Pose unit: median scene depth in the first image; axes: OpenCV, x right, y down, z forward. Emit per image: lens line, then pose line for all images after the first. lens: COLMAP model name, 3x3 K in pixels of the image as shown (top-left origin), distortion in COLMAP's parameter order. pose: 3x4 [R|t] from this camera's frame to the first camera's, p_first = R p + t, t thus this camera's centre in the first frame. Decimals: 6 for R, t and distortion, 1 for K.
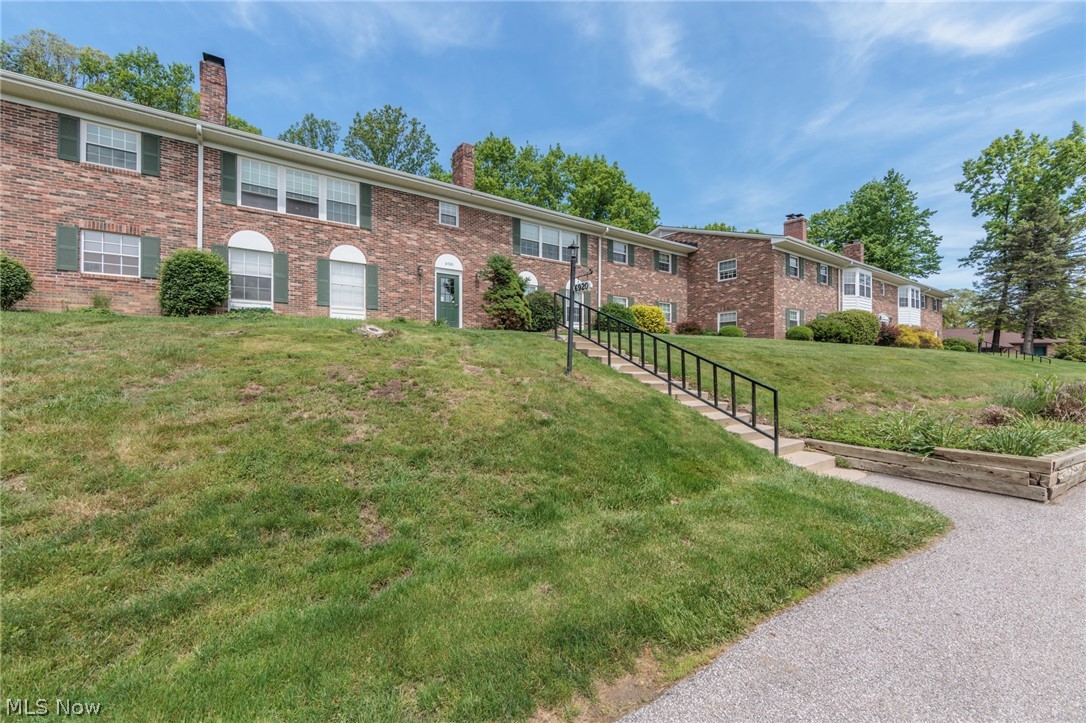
lens RADIAL K [[433.3, 0, 541.0], [0, 433.3, 362.5], [0, 0, 1]] dist [0.000966, -0.000903]
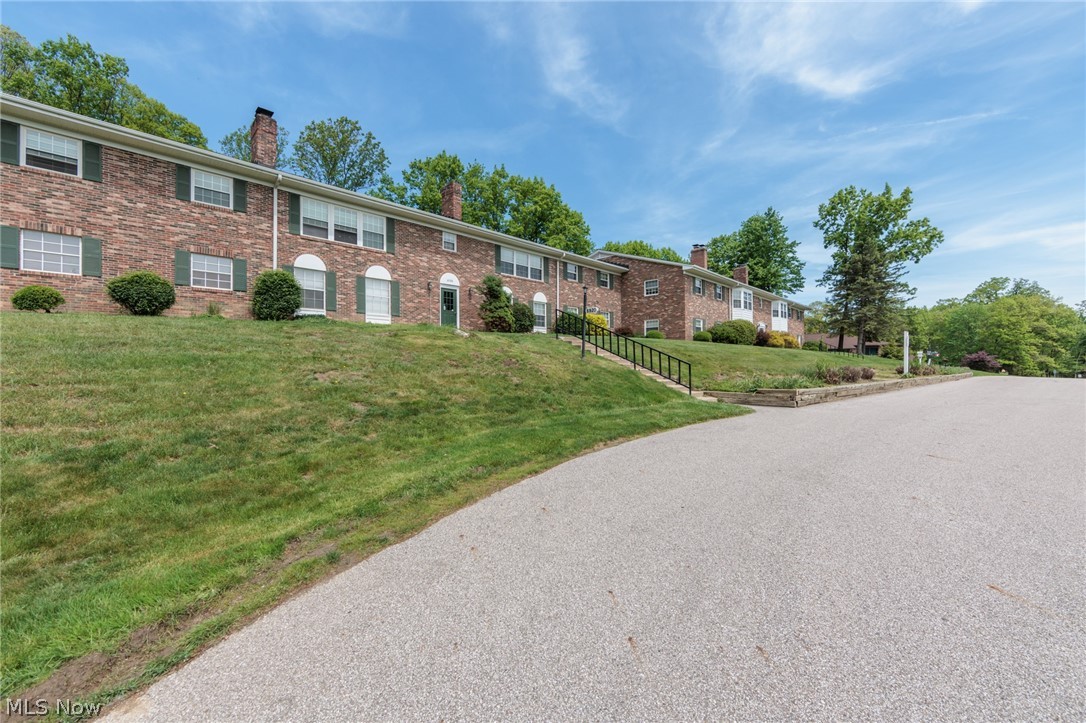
lens RADIAL K [[433.3, 0, 540.8], [0, 433.3, 362.9], [0, 0, 1]] dist [0.000966, -0.000903]
pose [[0.984375, -0.005033, 0.176014, -0.171749], [0.005822, 0.999975, -0.003964, 0.021437], [-0.175990, 0.004927, 0.984380, -0.299255]]
